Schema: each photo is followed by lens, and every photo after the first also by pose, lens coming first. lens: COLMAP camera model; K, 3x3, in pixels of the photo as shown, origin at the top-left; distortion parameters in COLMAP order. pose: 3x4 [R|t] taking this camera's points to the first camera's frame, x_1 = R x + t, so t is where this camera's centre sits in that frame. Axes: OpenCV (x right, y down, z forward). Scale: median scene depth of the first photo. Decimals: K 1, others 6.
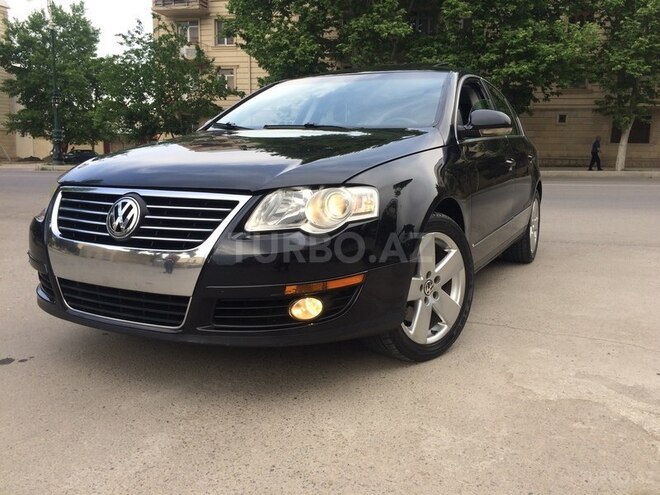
lens RADIAL K [[563.2, 0, 330.0], [0, 563.2, 247.5], [0, 0, 1]] dist [0.090734, -0.125025]
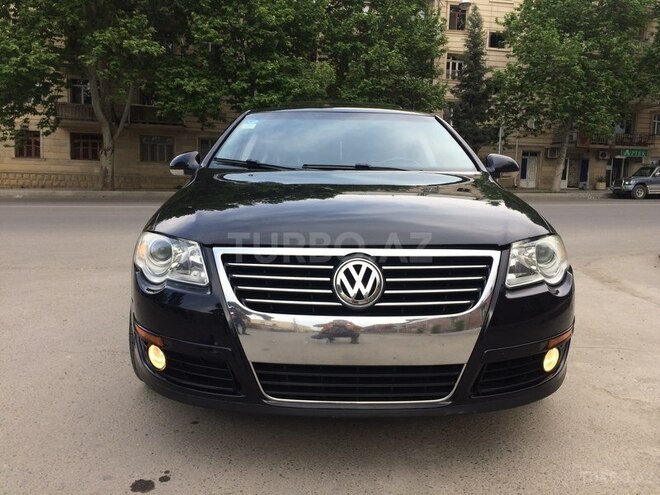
lens RADIAL K [[557.7, 0, 330.7], [0, 557.7, 253.6], [0, 0, 1]] dist [0.074342, -0.111854]
pose [[0.885106, -0.058045, 0.461756, -0.070505], [0.068347, 0.997646, -0.005600, -0.008472], [-0.460344, 0.036516, 0.886989, 0.023711]]
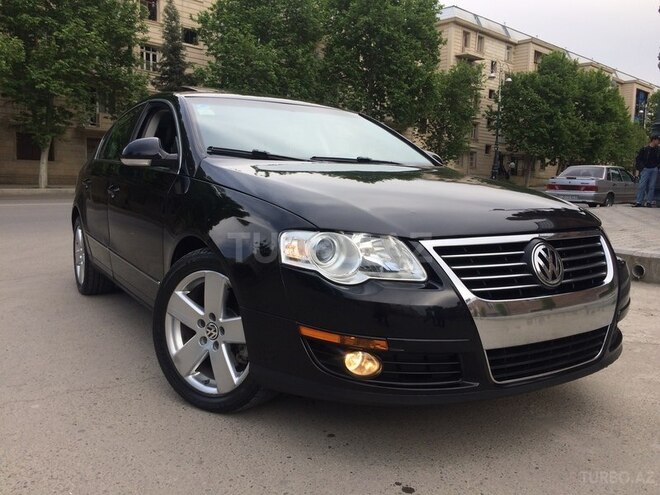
lens RADIAL K [[563.2, 0, 330.0], [0, 563.2, 247.5], [0, 0, 1]] dist [0.090734, -0.125025]
pose [[0.512901, -0.100318, 0.852566, -0.121942], [0.122706, 0.991518, 0.042848, -0.014922], [-0.849632, 0.082638, 0.520861, 0.072377]]
